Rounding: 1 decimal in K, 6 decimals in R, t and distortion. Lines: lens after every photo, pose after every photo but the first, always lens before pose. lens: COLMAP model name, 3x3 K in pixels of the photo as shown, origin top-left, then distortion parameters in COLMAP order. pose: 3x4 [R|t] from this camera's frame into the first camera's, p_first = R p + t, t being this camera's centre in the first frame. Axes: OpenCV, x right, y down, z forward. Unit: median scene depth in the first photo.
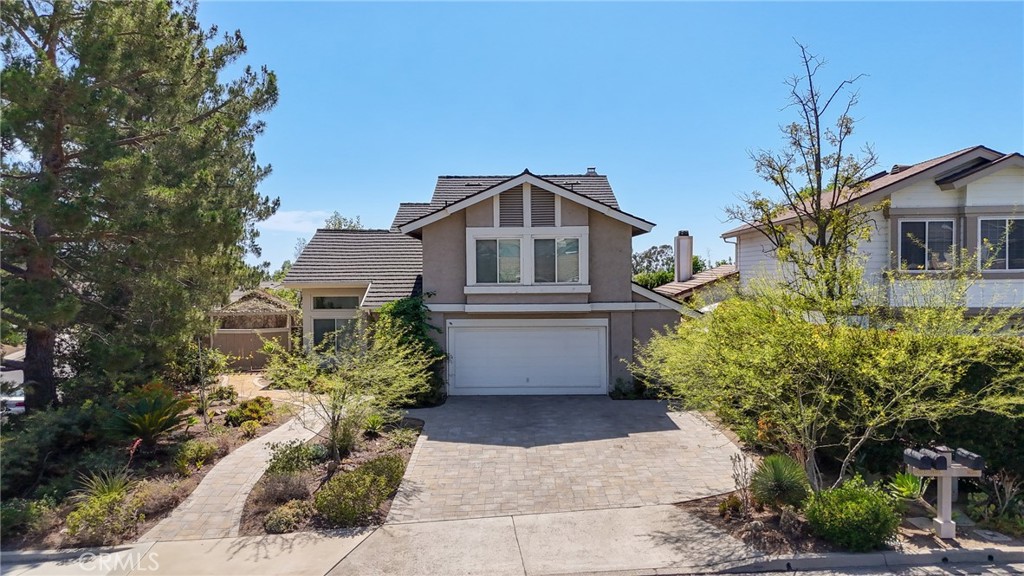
lens RADIAL K [[756.7, 0, 512.0], [0, 756.7, 288.0], [0, 0, 1]] dist [0.035915, -0.004983]
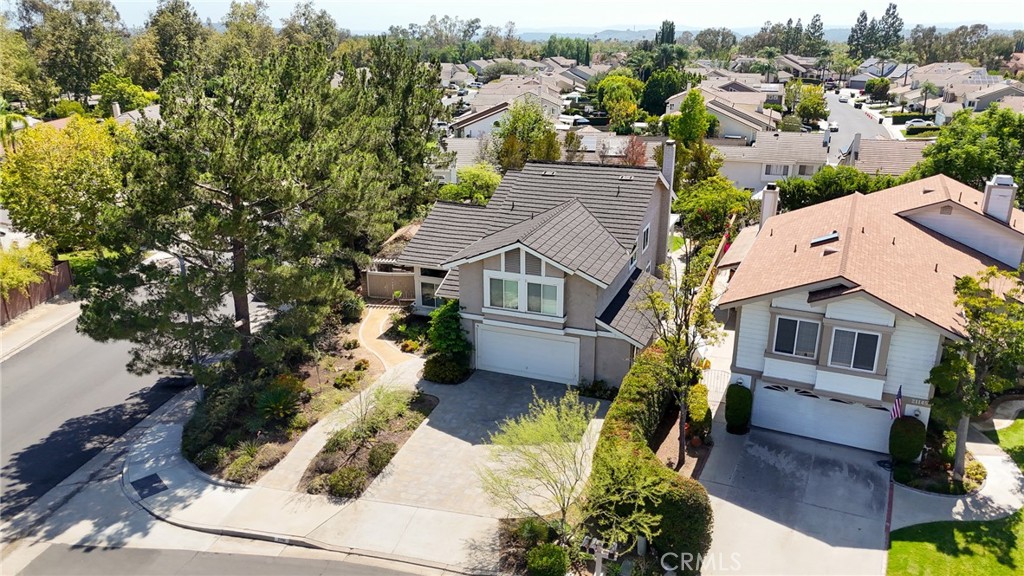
lens RADIAL K [[756.7, 0, 512.0], [0, 756.7, 288.0], [0, 0, 1]] dist [0.035915, -0.004983]
pose [[0.933034, 0.123491, -0.337933, 0.485868], [-0.009960, 0.947756, 0.318840, -0.509632], [0.359652, -0.294123, 0.885518, -0.275149]]
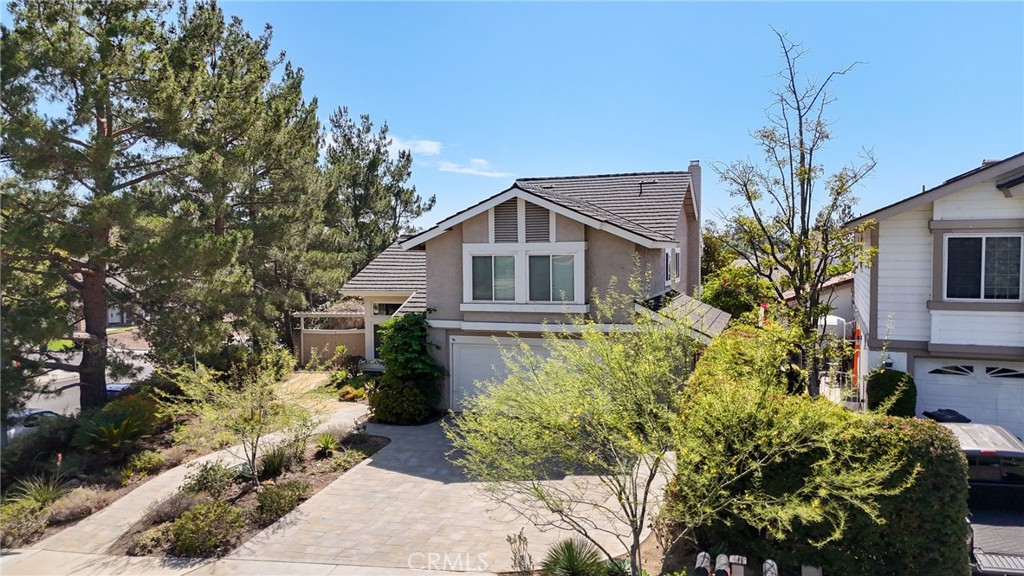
lens RADIAL K [[756.7, 0, 512.0], [0, 756.7, 288.0], [0, 0, 1]] dist [0.035915, -0.004983]
pose [[0.946605, 0.014648, -0.322064, 0.316965], [-0.004581, 0.999478, 0.031994, -0.054091], [0.322364, -0.028810, 0.946177, 0.092813]]
